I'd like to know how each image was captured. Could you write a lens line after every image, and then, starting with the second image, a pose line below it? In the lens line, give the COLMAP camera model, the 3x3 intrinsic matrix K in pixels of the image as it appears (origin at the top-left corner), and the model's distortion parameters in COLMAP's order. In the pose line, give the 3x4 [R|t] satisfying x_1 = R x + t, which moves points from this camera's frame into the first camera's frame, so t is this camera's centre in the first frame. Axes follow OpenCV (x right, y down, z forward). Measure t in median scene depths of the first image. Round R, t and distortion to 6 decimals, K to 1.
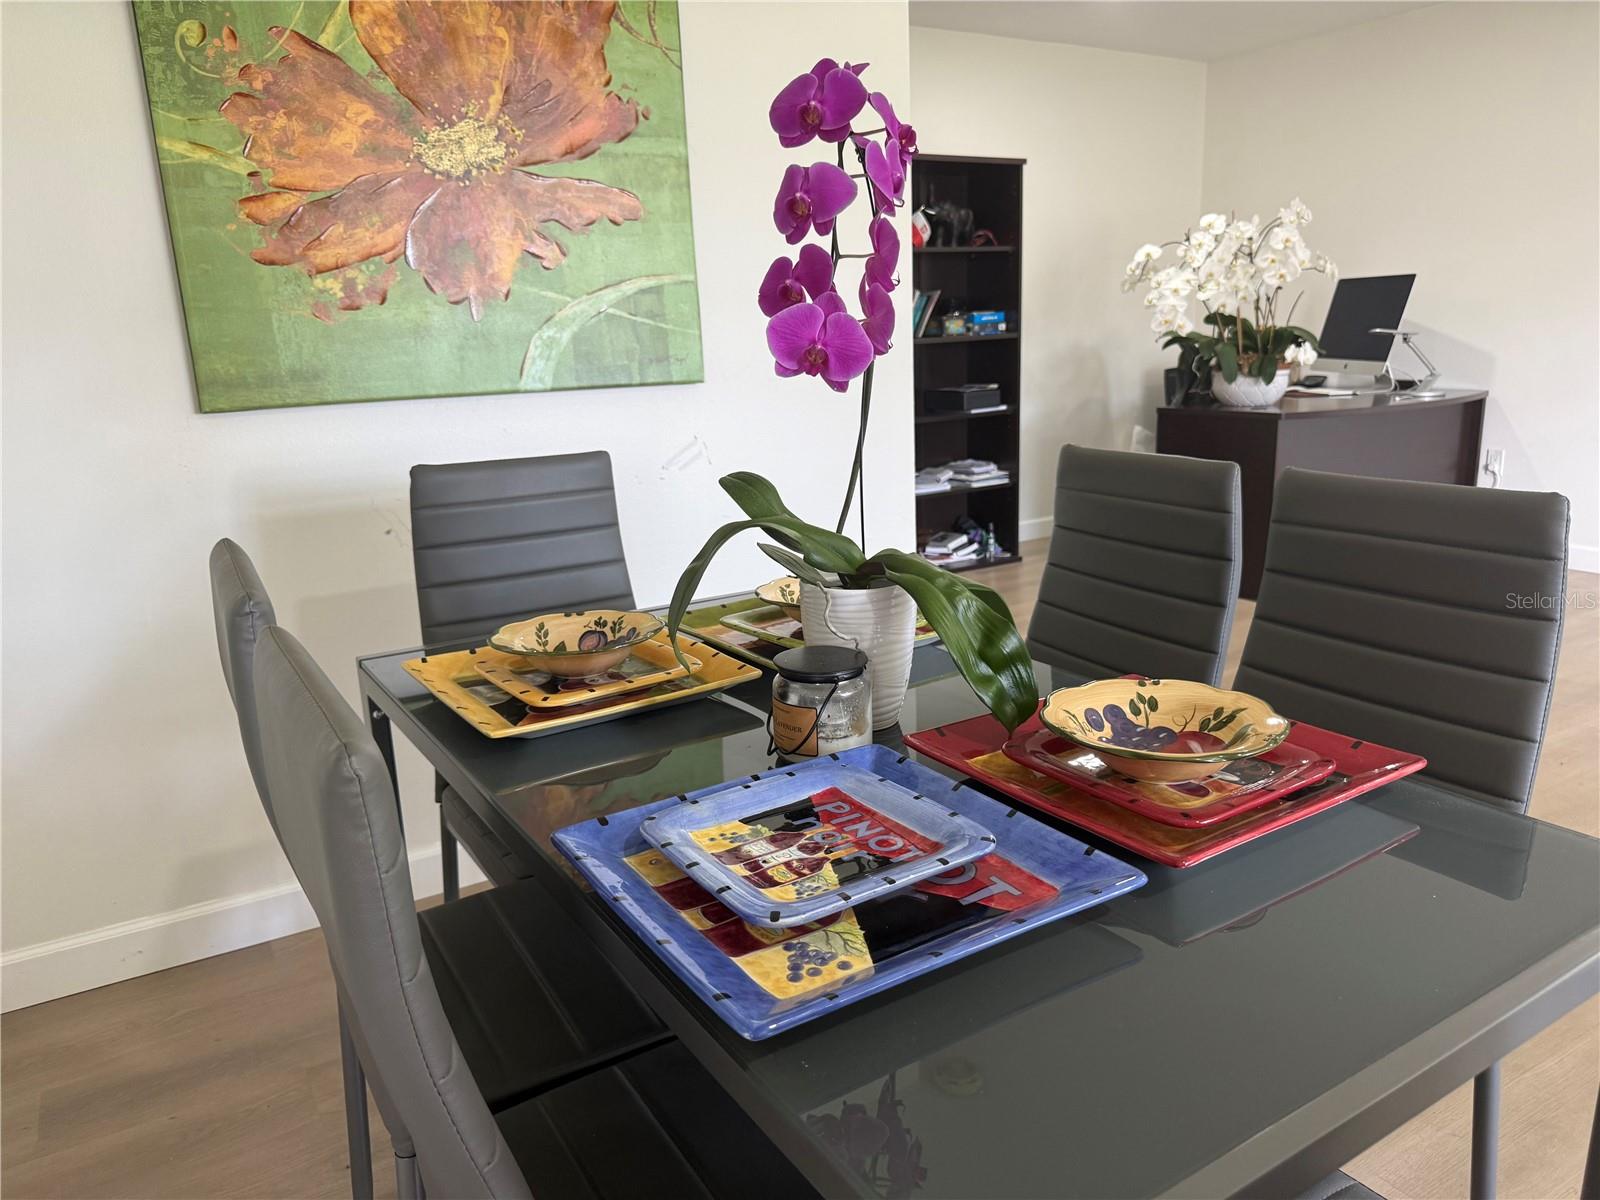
lens RADIAL K [[1131.7, 0, 799.0], [0, 1131.7, 602.6], [0, 0, 1]] dist [0.048678, -0.067294]
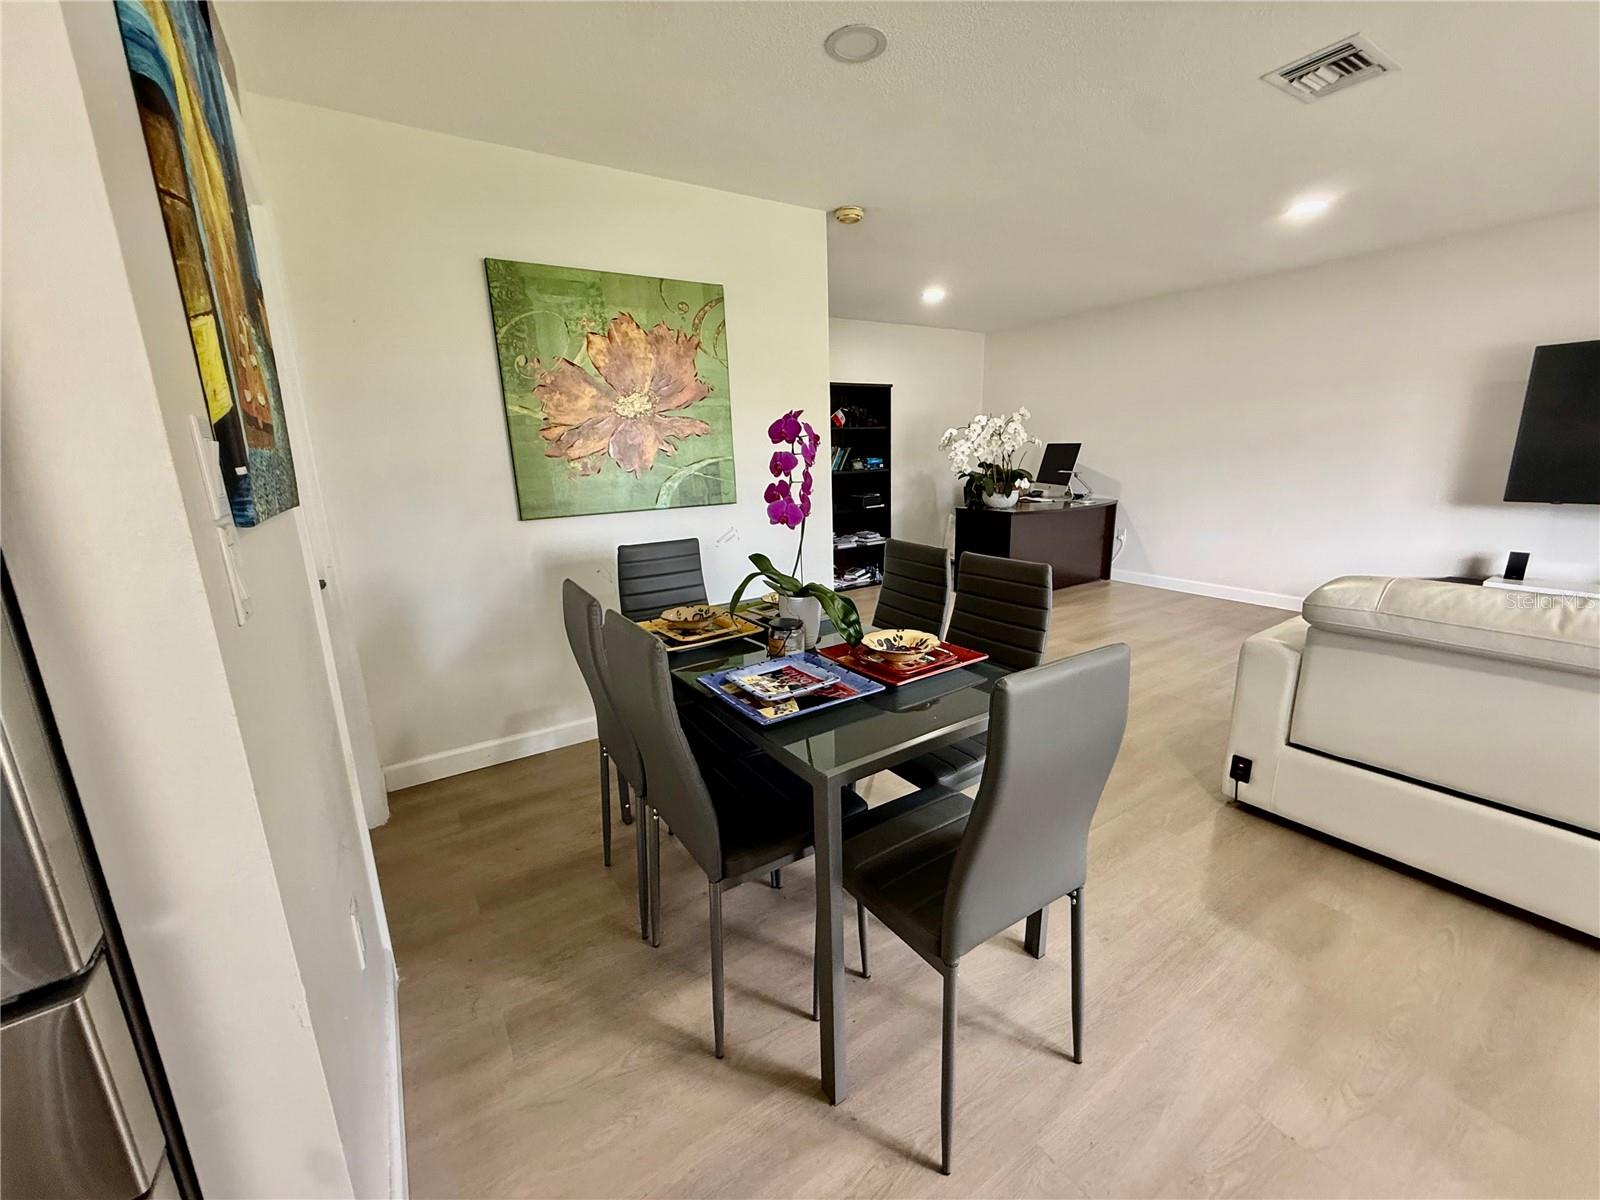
lens RADIAL K [[637.1, 0, 805.9], [0, 637.1, 601.1], [0, 0, 1]] dist [0.001227, 0.001606]
pose [[0.999199, 0.002135, 0.039951, 0.003359], [-0.001984, 0.999991, -0.003808, 0.001830], [-0.039959, 0.003725, 0.999194, -0.329368]]
